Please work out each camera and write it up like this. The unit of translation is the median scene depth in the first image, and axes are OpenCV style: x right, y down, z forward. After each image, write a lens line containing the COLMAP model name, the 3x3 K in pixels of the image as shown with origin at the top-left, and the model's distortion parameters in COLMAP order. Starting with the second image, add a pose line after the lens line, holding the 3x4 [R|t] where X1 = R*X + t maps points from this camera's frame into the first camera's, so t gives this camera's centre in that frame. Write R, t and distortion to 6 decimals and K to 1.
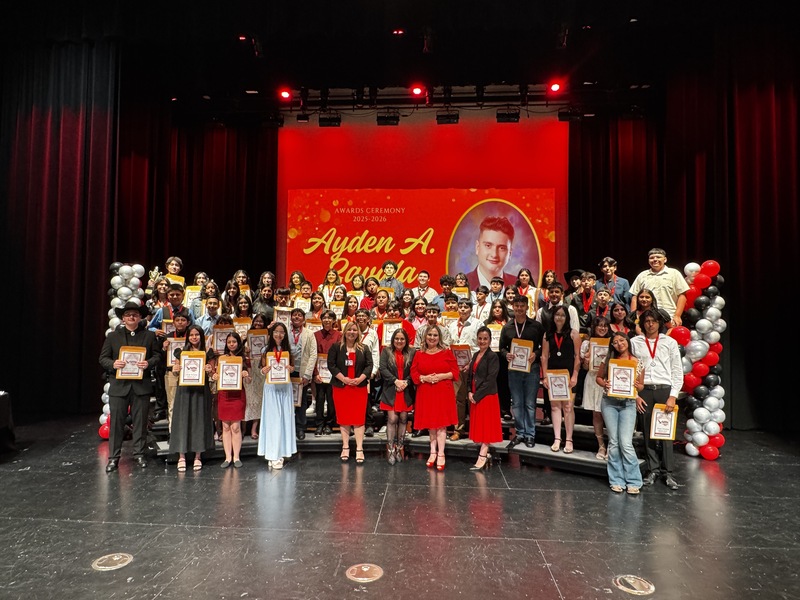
lens RADIAL K [[527.4, 0, 395.4], [0, 527.4, 308.5], [0, 0, 1]] dist [-0.002118, -0.004695]
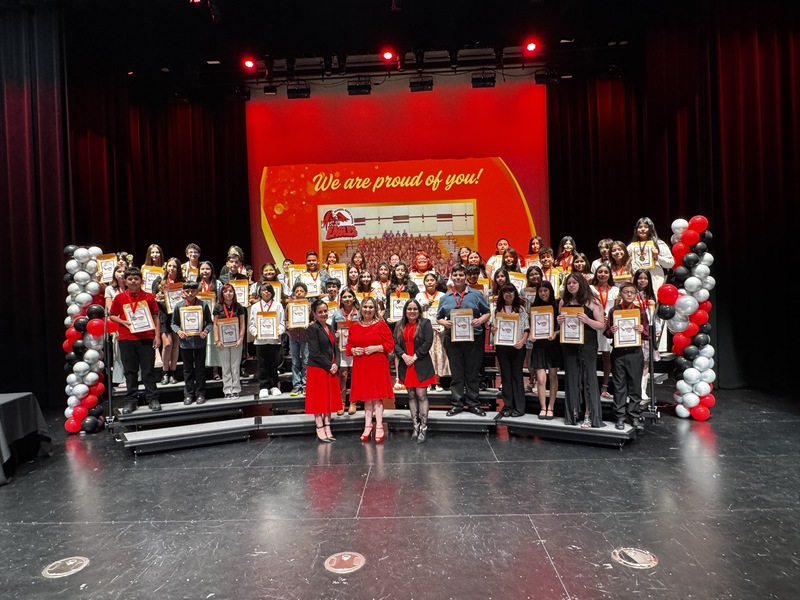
lens RADIAL K [[527.4, 0, 395.0], [0, 527.4, 317.3], [0, 0, 1]] dist [-0.002118, -0.004695]
pose [[0.998456, -0.047732, 0.028404, 0.010071], [0.046037, 0.997276, 0.057629, 0.011924], [-0.031077, -0.056232, 0.997934, 0.046317]]
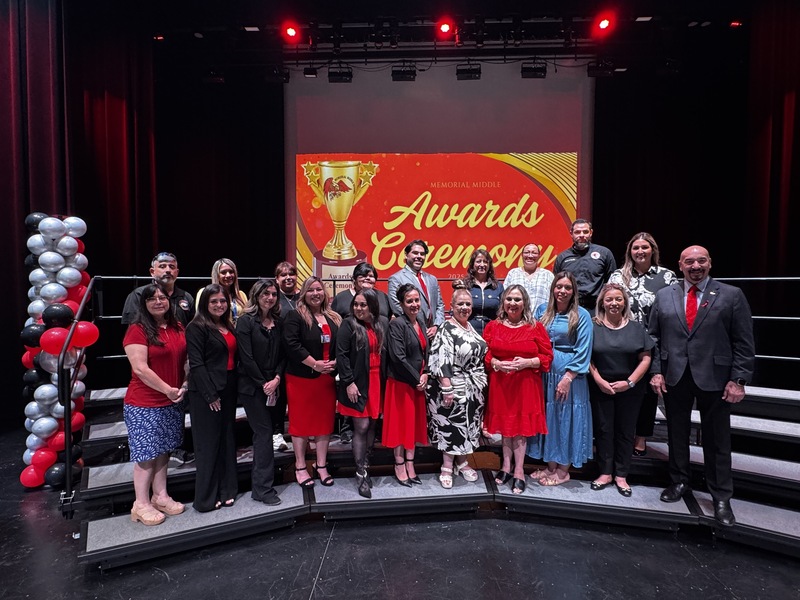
lens RADIAL K [[481.1, 0, 408.1], [0, 481.1, 310.0], [0, 0, 1]] dist [-0.002294, -0.000542]
pose [[0.999493, -0.013424, 0.028861, -0.102690], [0.011689, 0.998163, 0.059452, -0.000263], [-0.029606, -0.059085, 0.997814, 0.404446]]
